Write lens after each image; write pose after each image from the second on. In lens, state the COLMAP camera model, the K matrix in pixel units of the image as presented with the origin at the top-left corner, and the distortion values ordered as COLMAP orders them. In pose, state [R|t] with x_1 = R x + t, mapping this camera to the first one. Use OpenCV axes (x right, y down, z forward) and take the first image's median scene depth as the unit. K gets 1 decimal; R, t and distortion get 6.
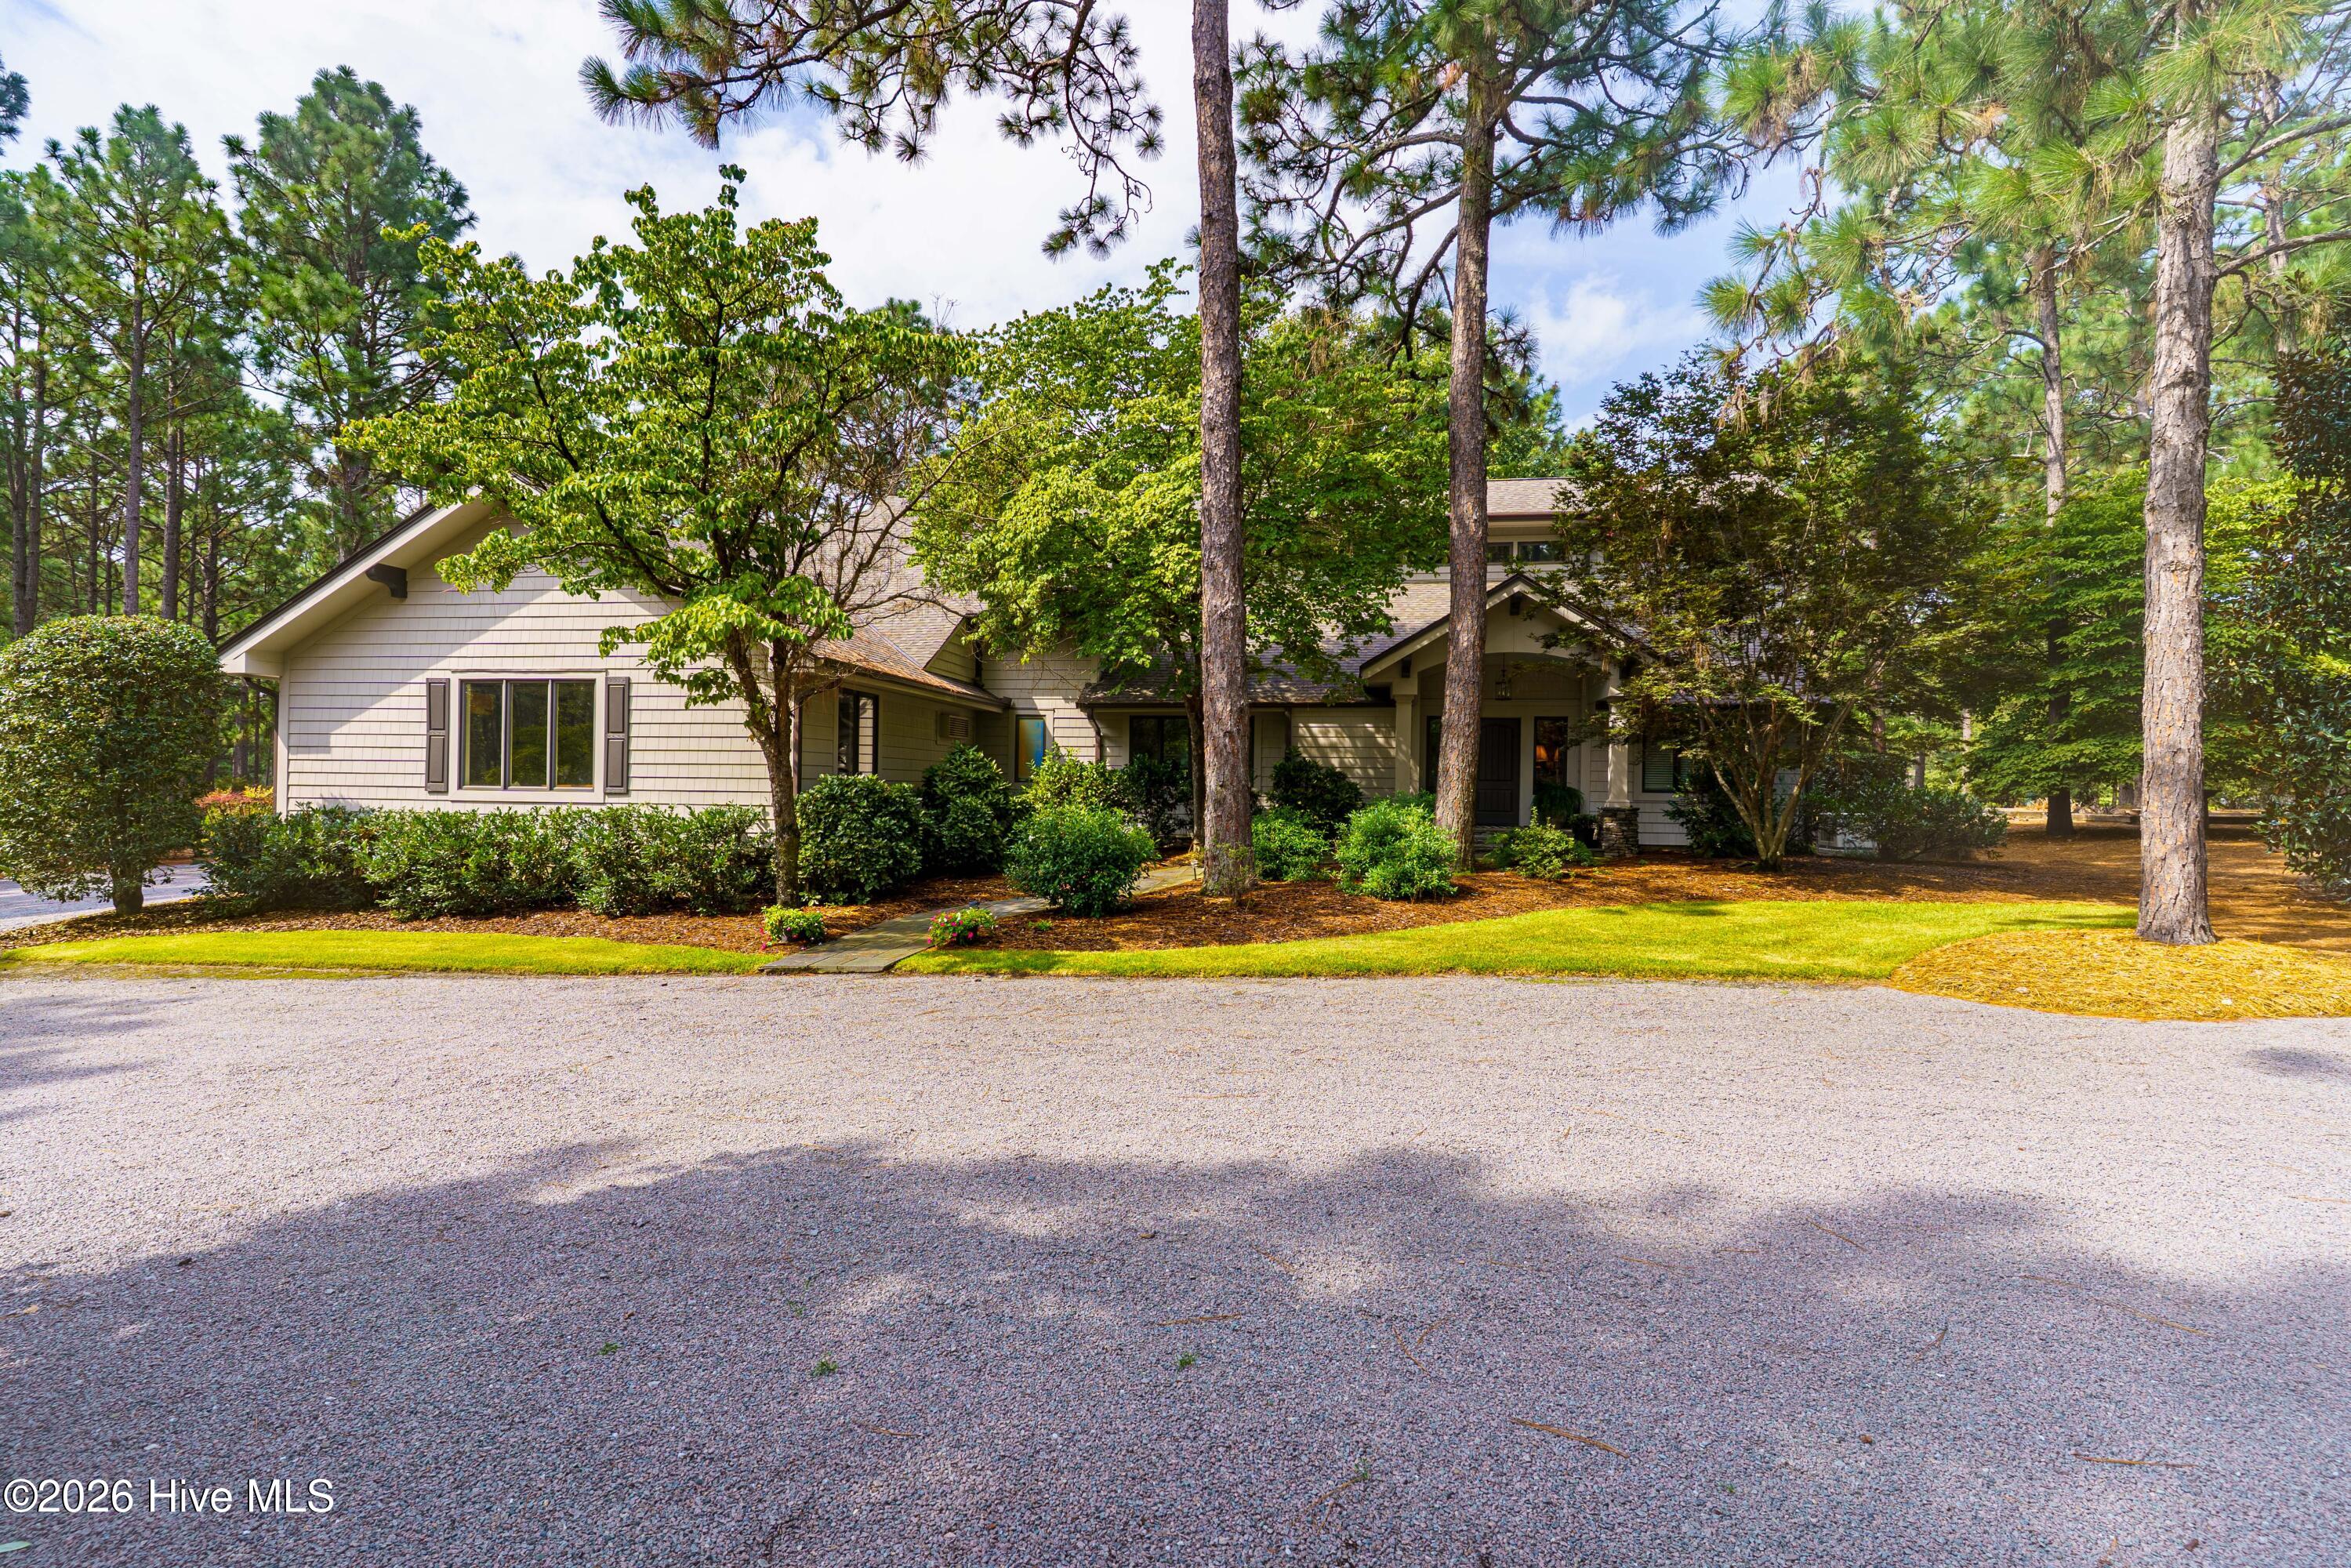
lens RADIAL K [[1120.0, 0, 1175.5], [0, 1120.0, 784.0], [0, 0, 1]] dist [-0.001098, -0.000914]
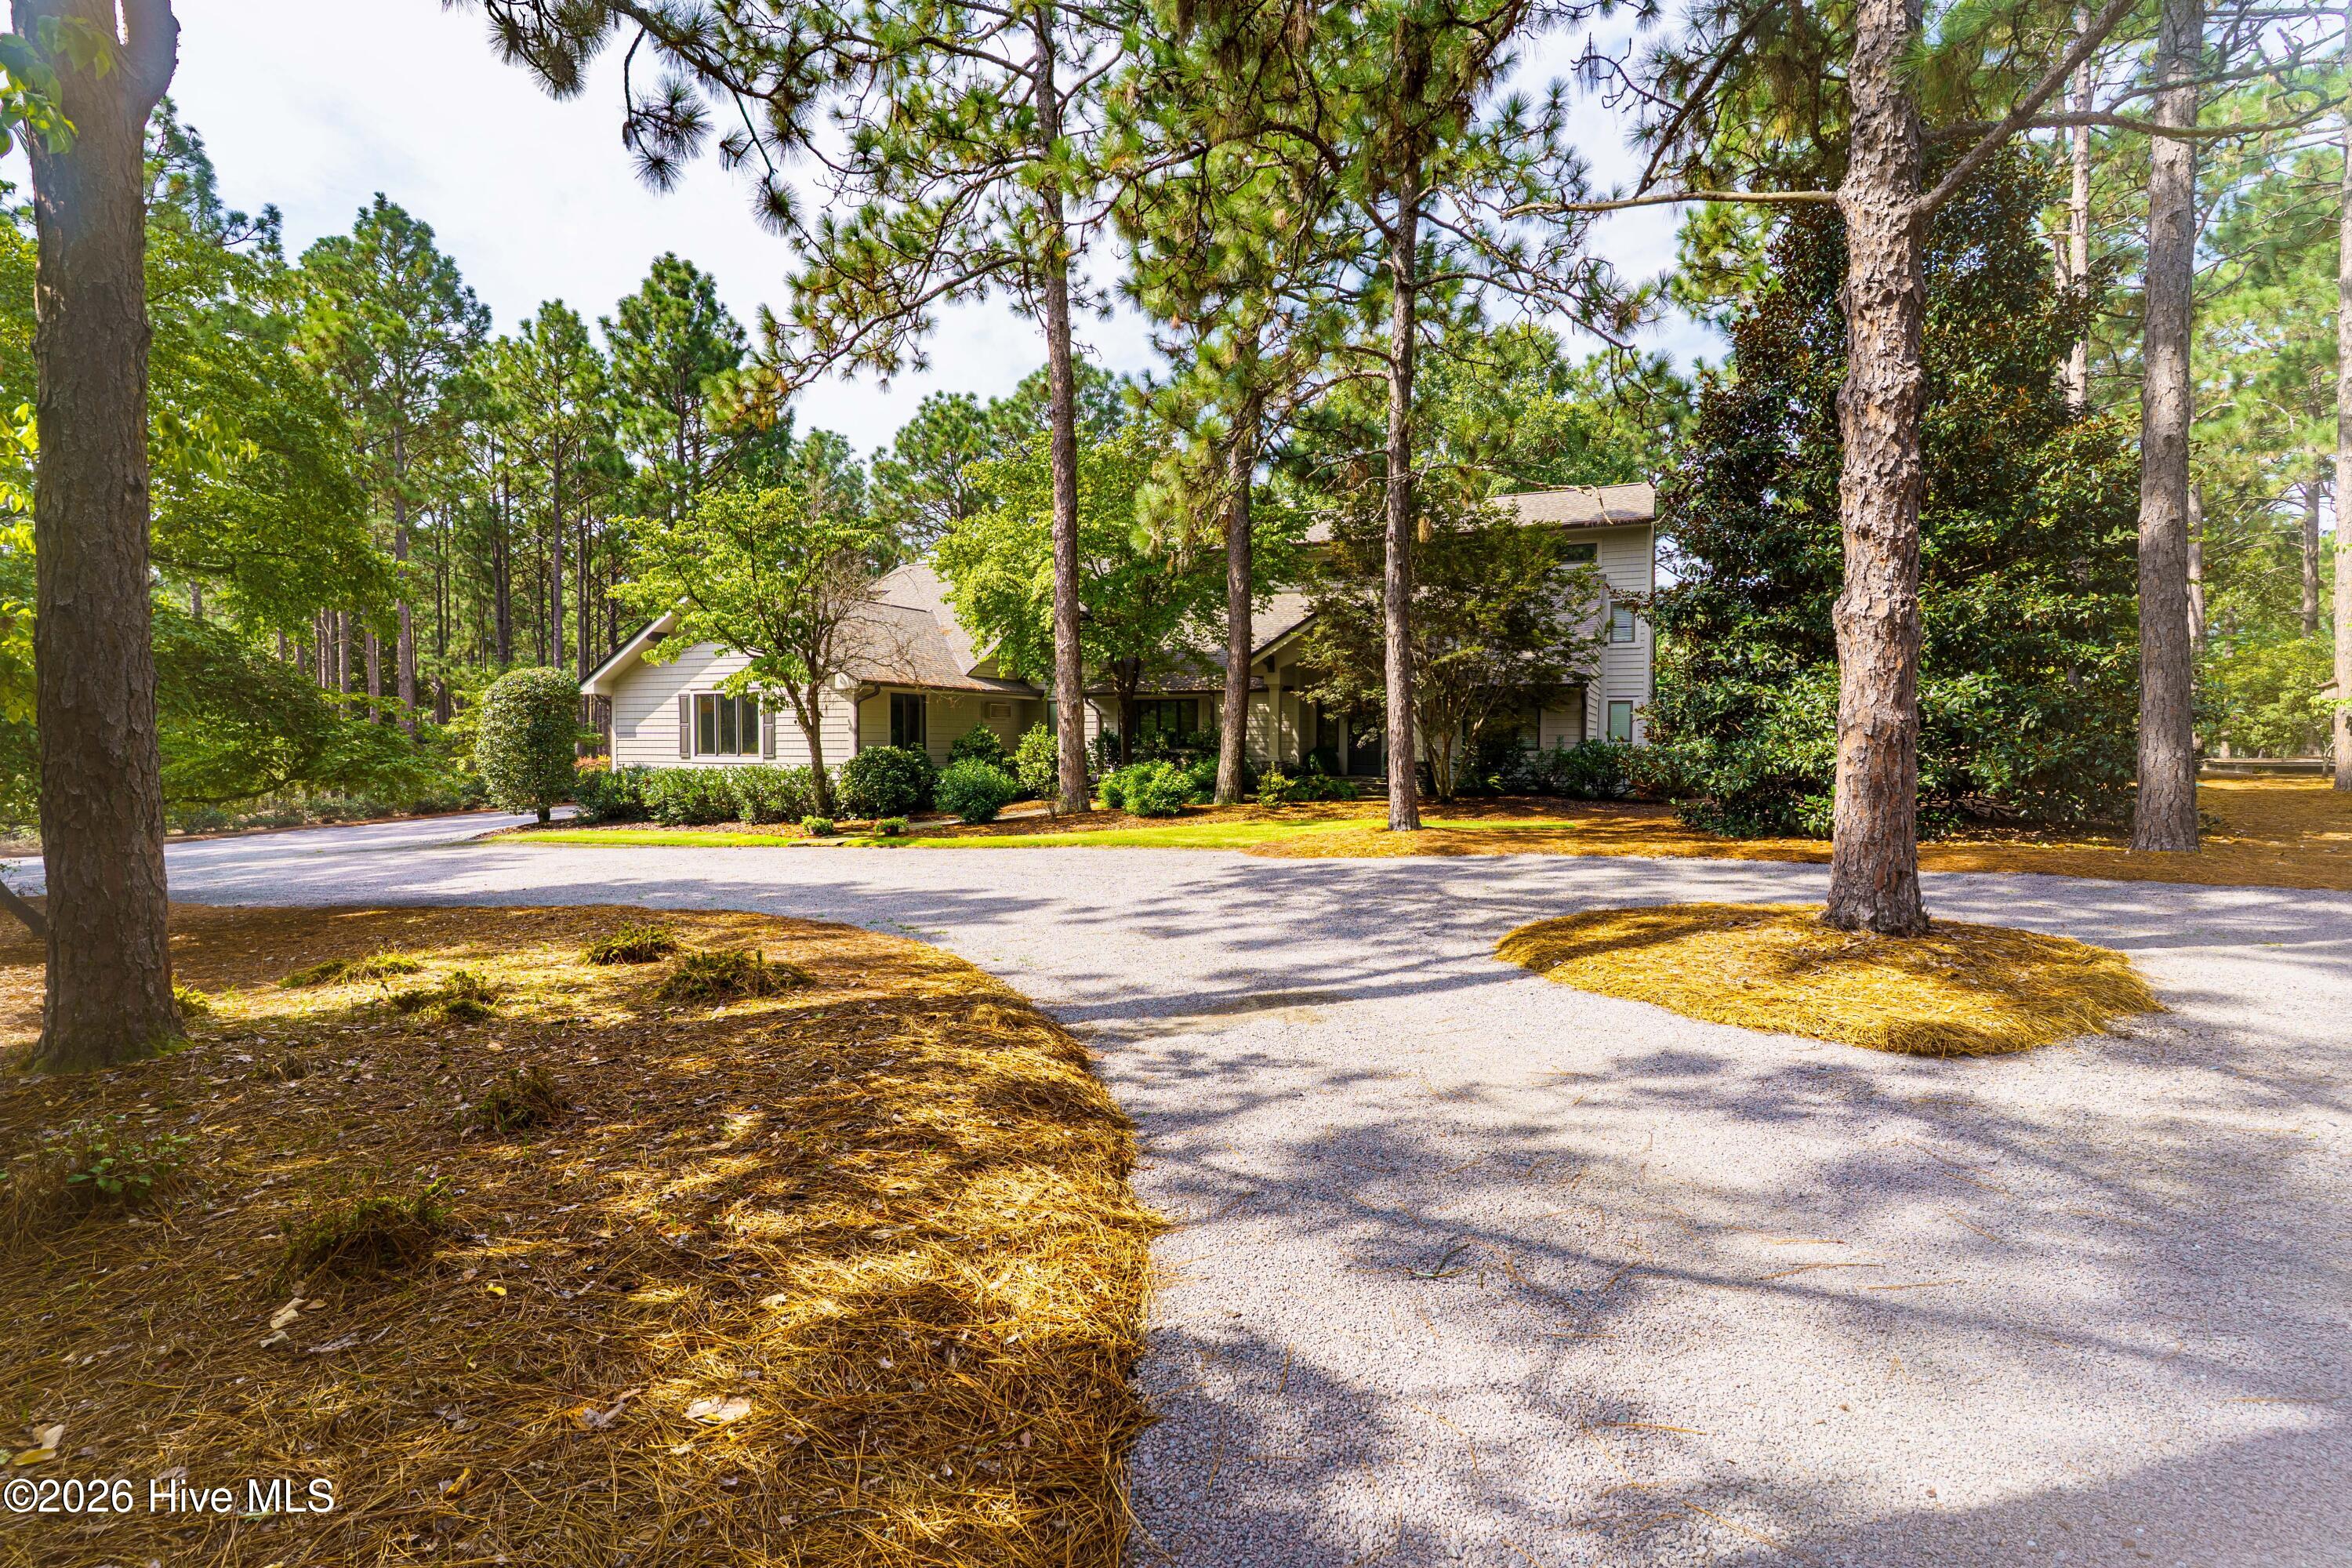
lens RADIAL K [[1120.5, 0, 1176.0], [0, 1120.5, 784.0], [0, 0, 1]] dist [-0.001098, -0.000914]
pose [[0.964224, -0.001143, -0.265085, 0.586852], [0.011548, 0.999223, 0.037695, -0.009519], [0.264836, -0.039408, 0.963488, -0.533946]]
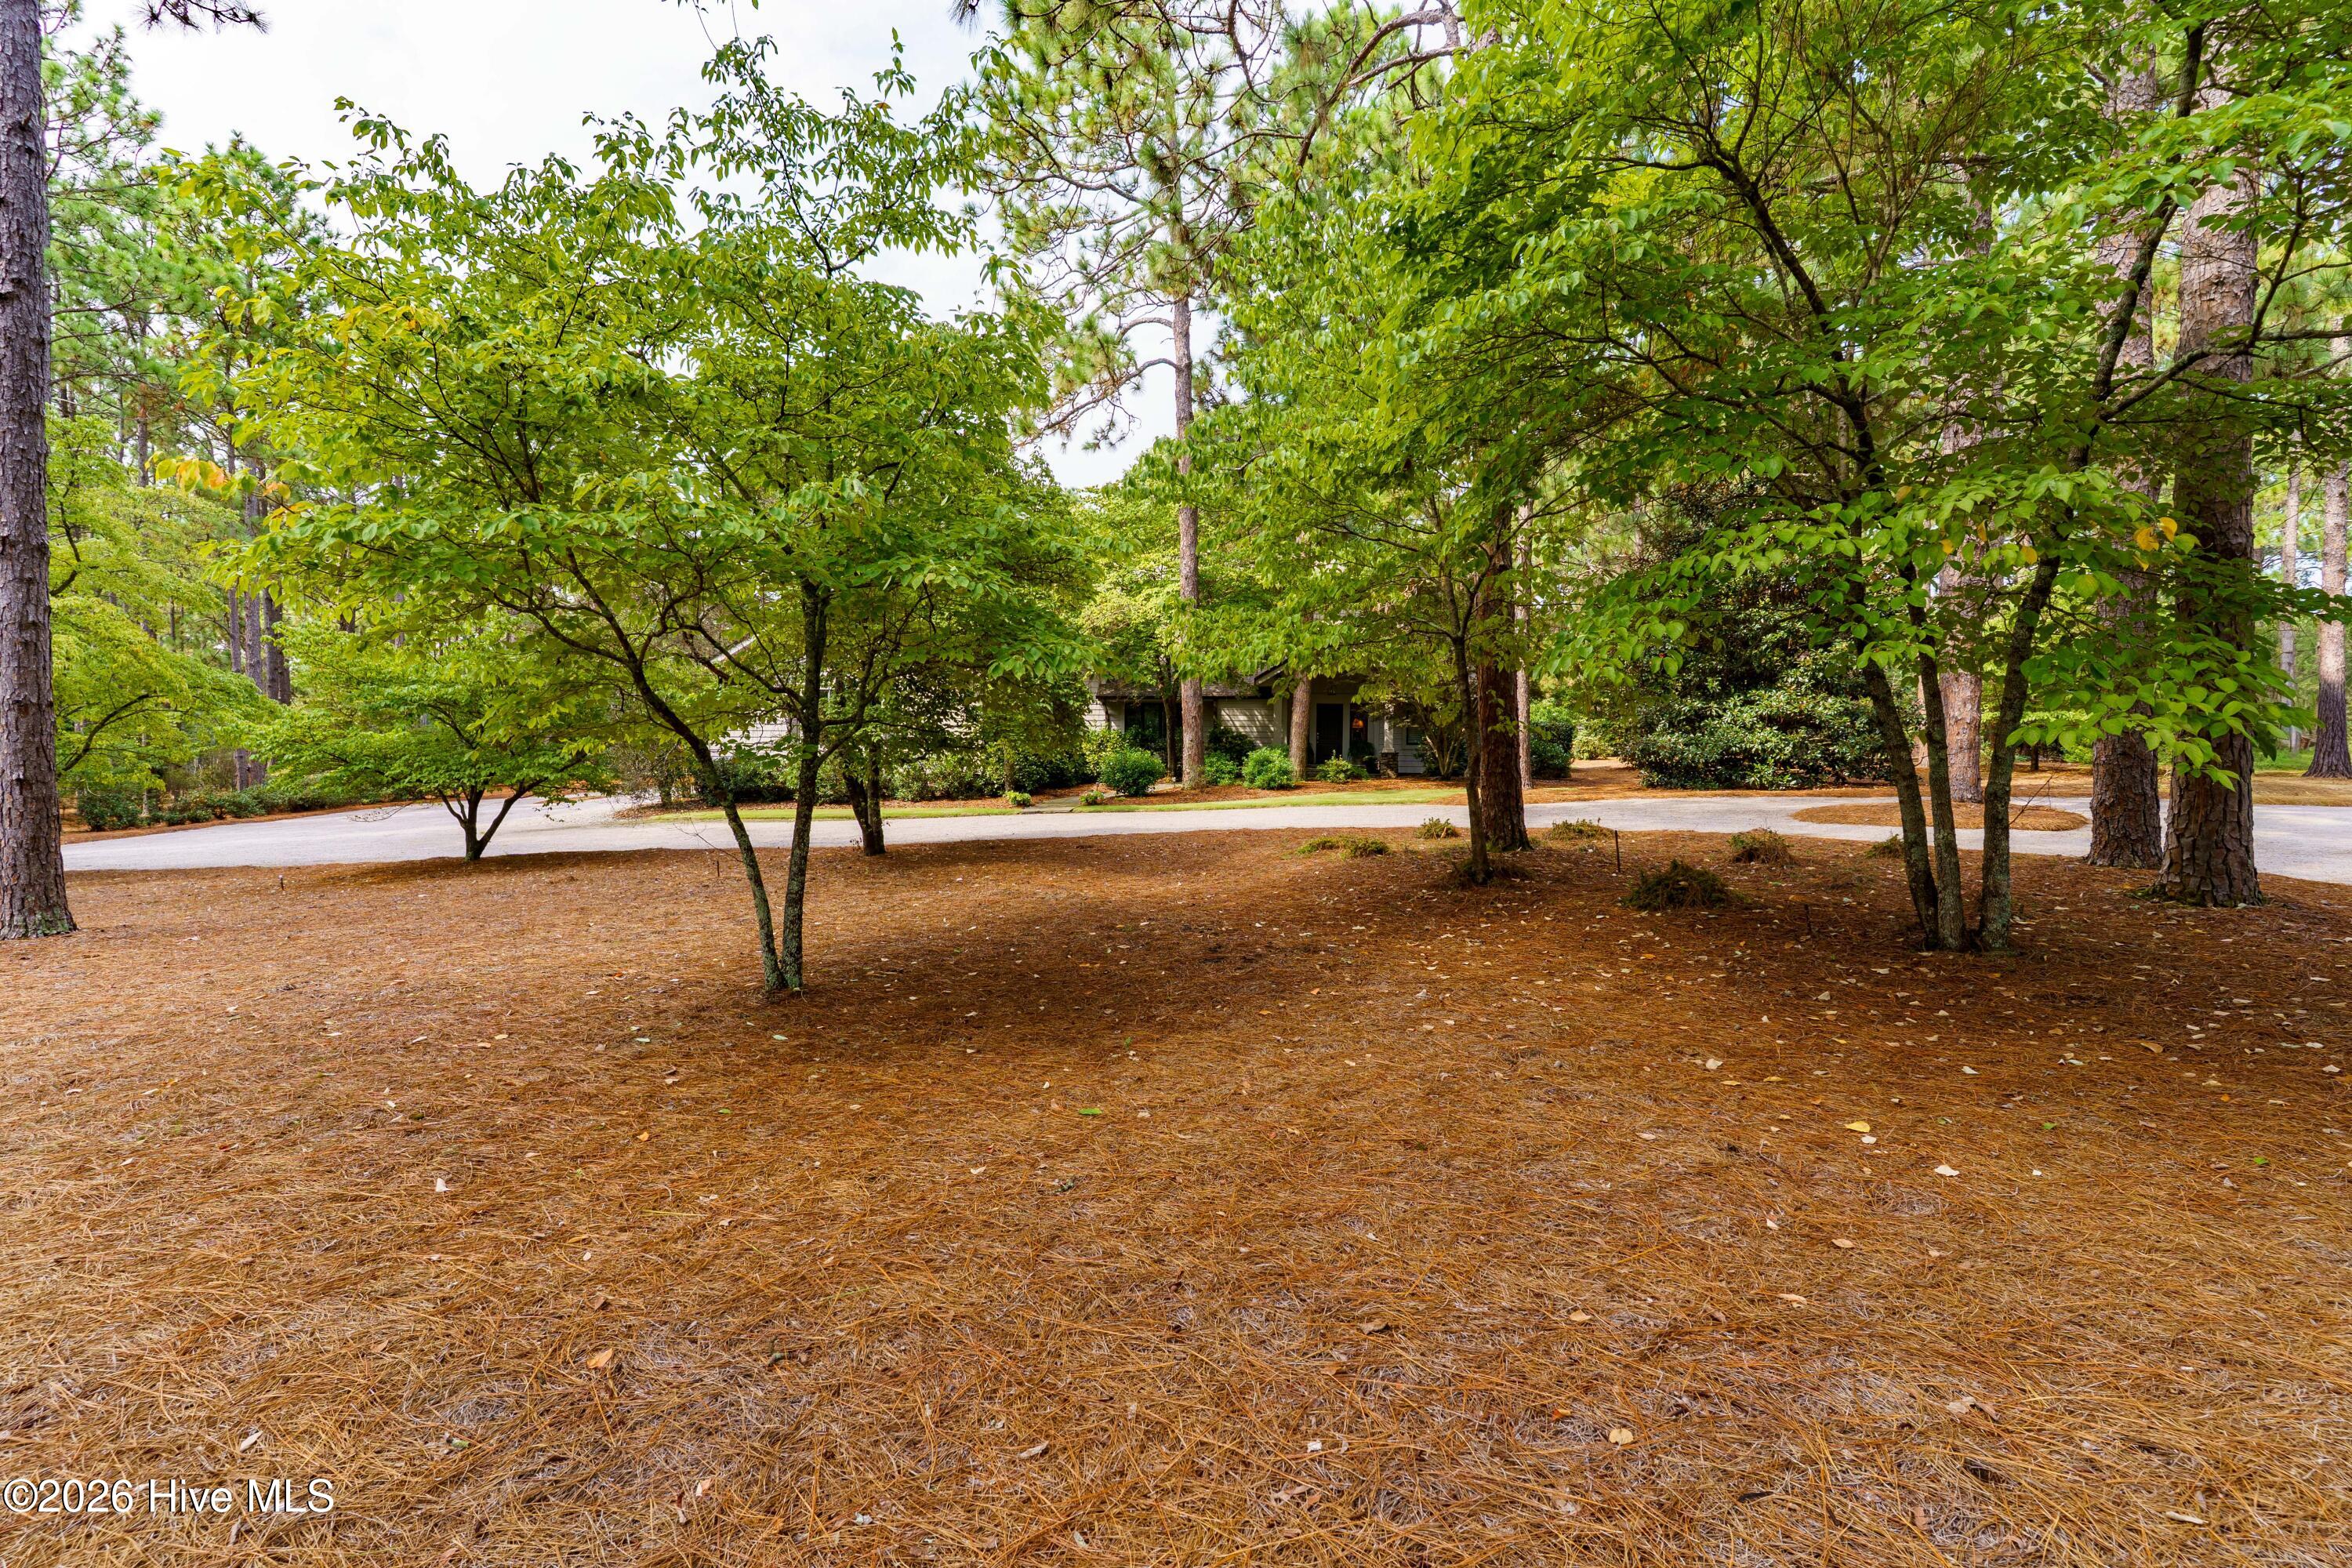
lens RADIAL K [[1120.5, 0, 1176.0], [0, 1120.5, 784.0], [0, 0, 1]] dist [-0.001098, -0.000914]
pose [[0.996416, -0.007711, 0.084238, -0.150231], [0.004982, 0.999458, 0.032555, 0.013853], [-0.084443, -0.032019, 0.995914, -1.037765]]
